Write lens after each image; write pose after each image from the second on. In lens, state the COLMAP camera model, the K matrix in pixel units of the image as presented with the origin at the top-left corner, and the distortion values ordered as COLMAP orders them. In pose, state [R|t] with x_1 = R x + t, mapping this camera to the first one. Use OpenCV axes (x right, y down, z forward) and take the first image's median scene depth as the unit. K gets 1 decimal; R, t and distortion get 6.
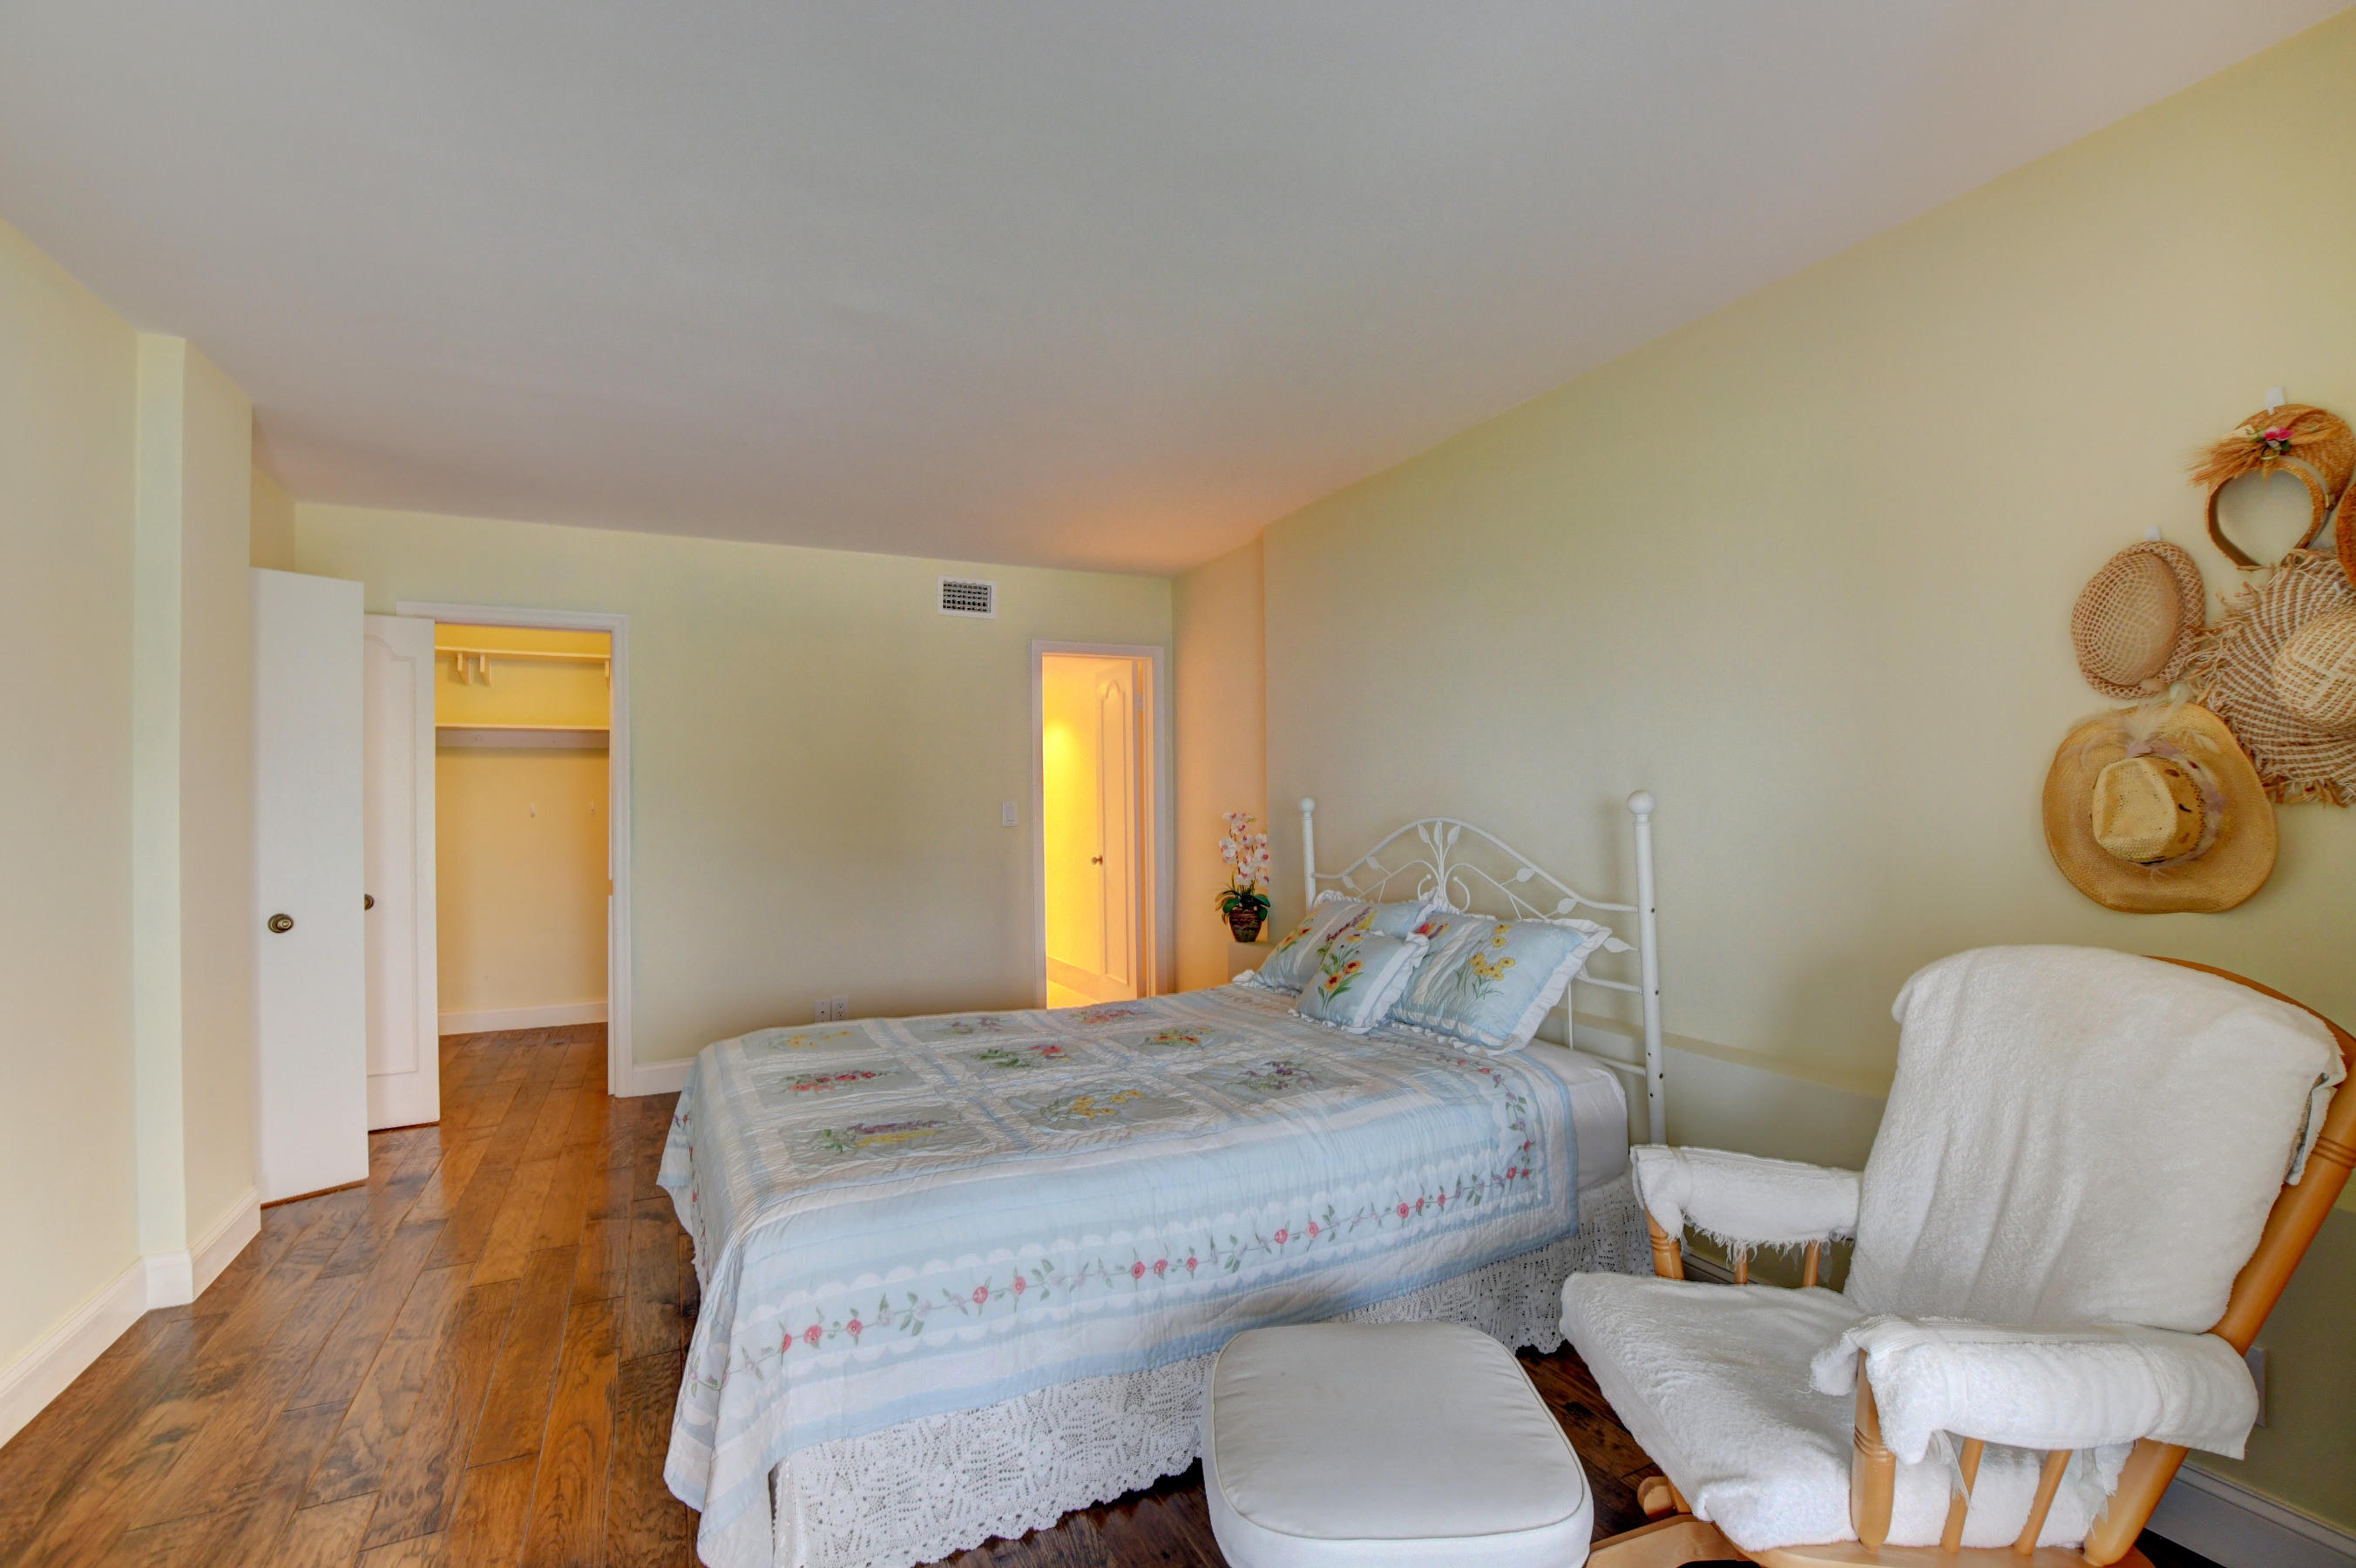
lens RADIAL K [[1033.9, 0, 1176.5], [0, 1033.9, 790.0], [0, 0, 1]] dist [-0.024345, 0.000129]
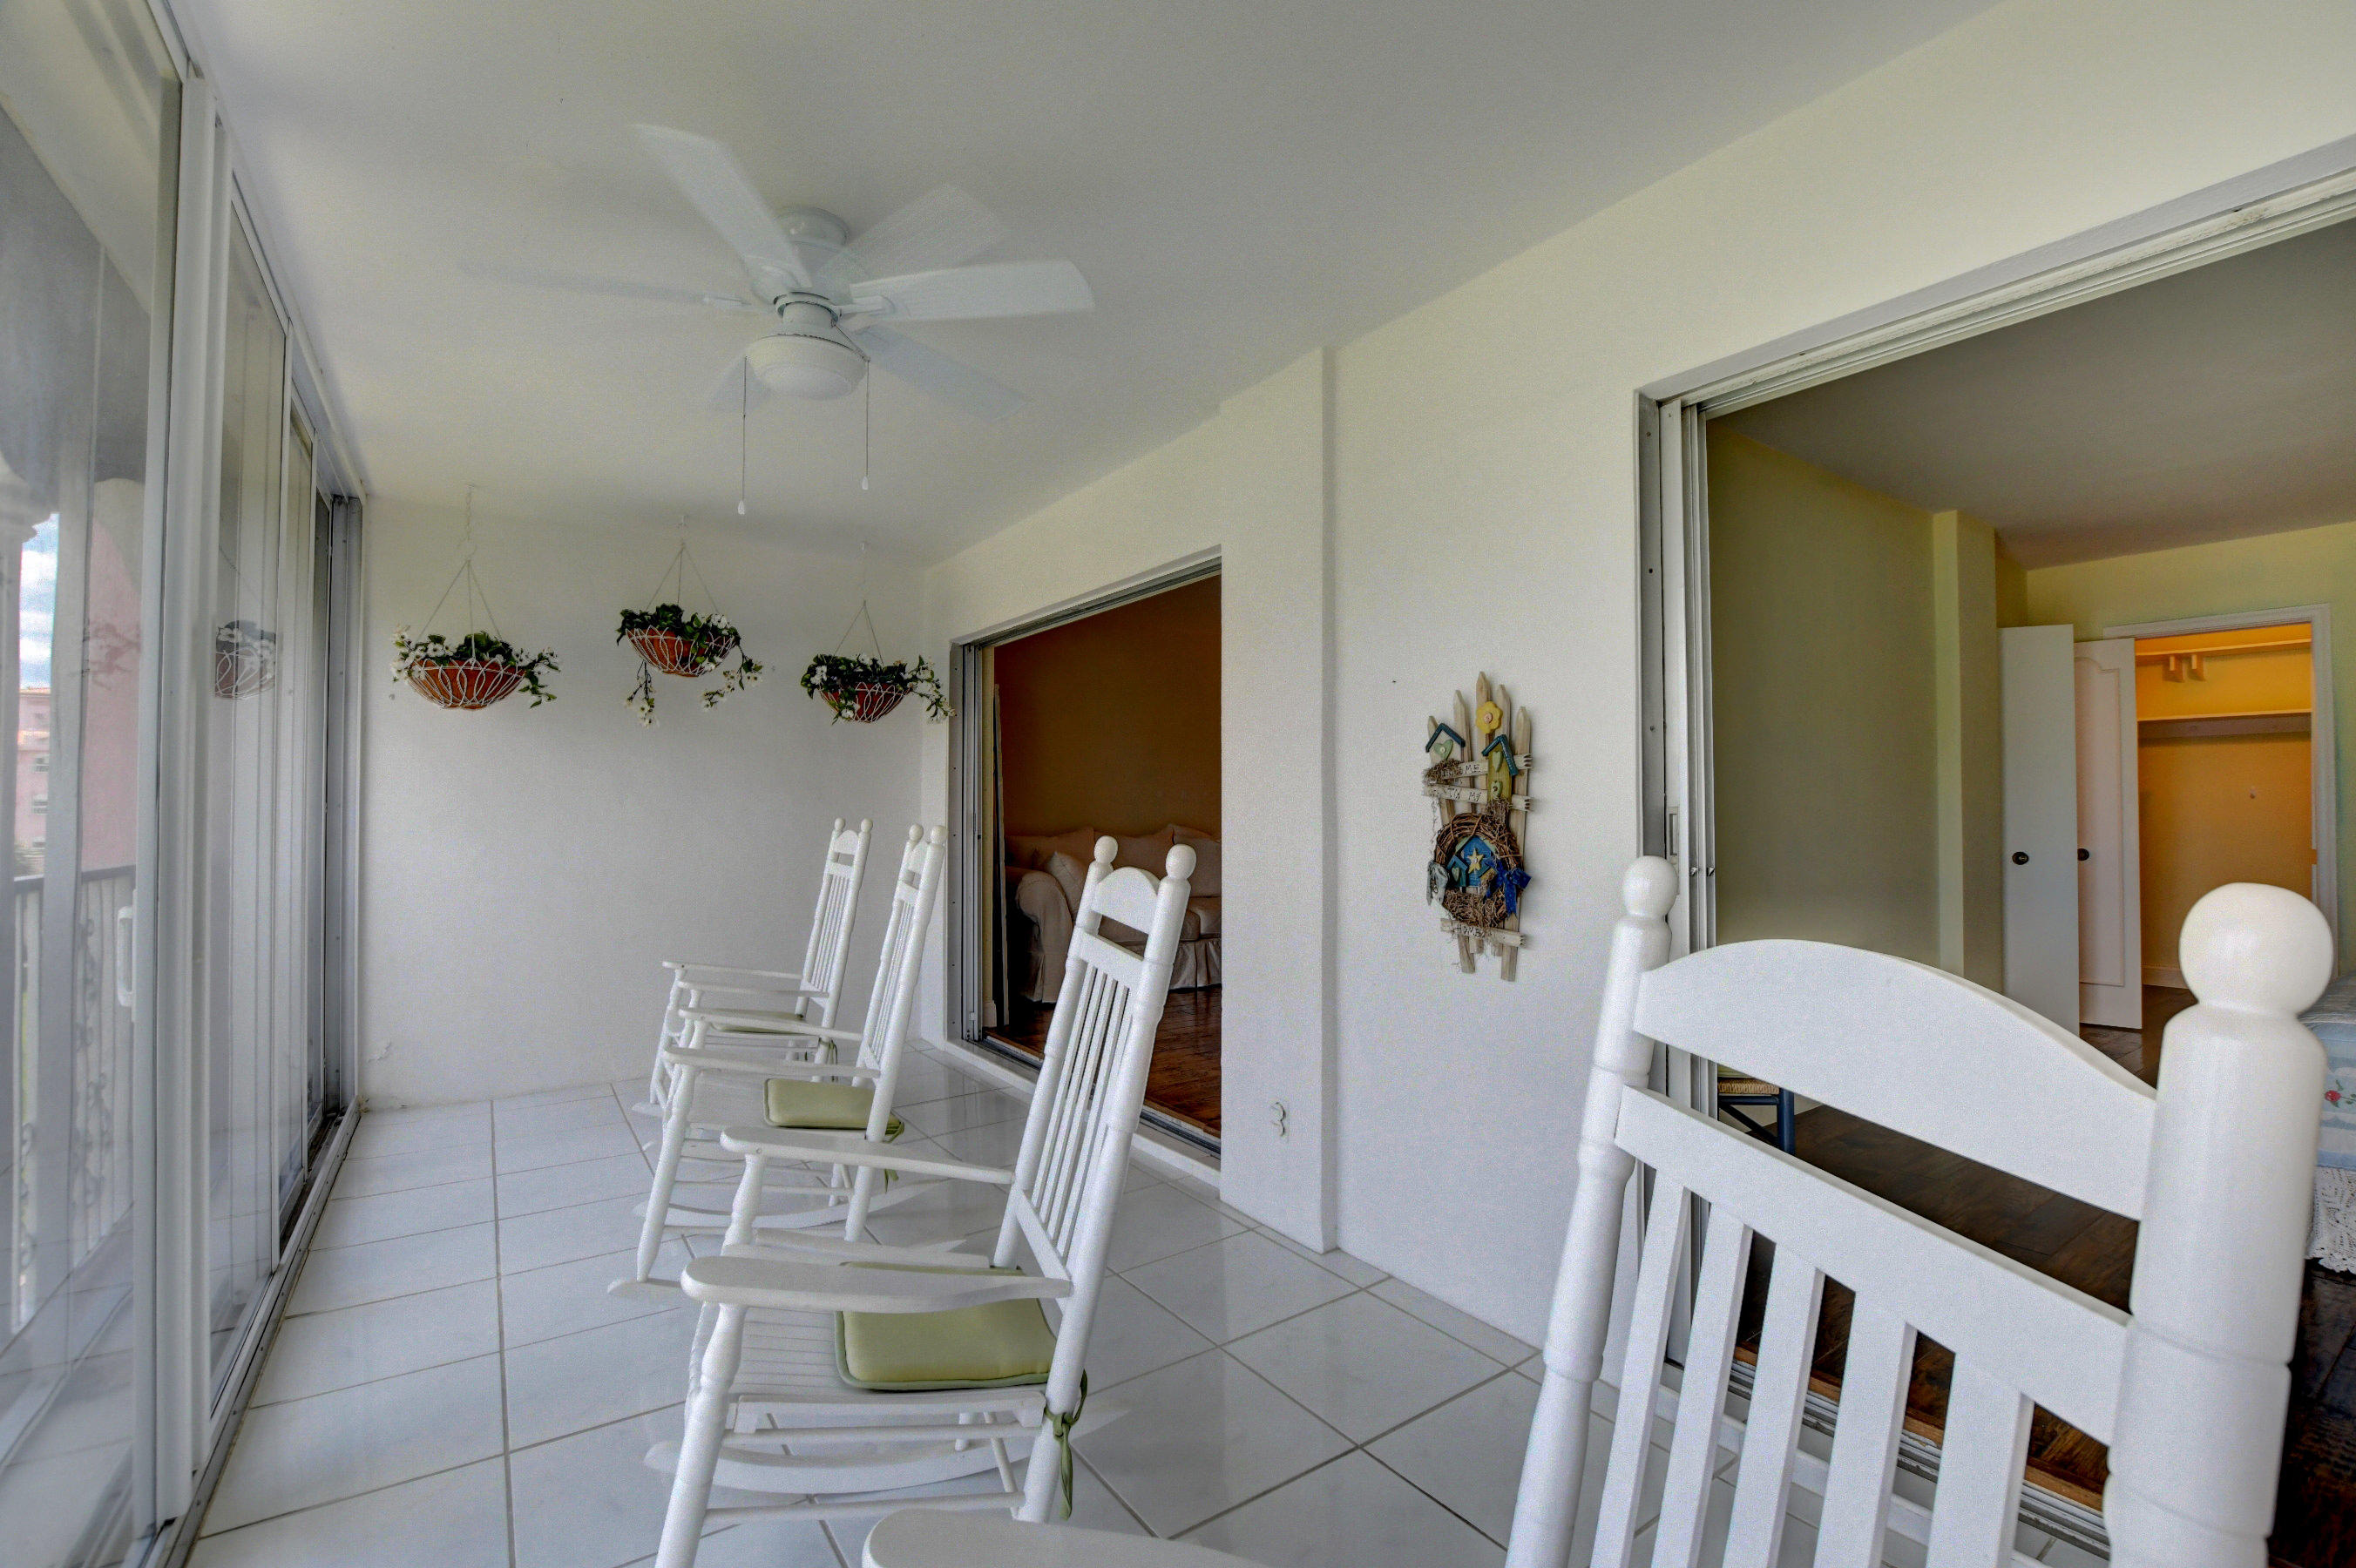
lens RADIAL K [[1033.9, 0, 1176.5], [0, 1033.9, 790.0], [0, 0, 1]] dist [-0.024345, 0.000129]
pose [[0.145171, -0.008225, -0.989372, 0.361567], [0.006257, 0.999953, -0.007395, 0.027140], [0.989387, -0.005117, 0.145216, -0.386882]]
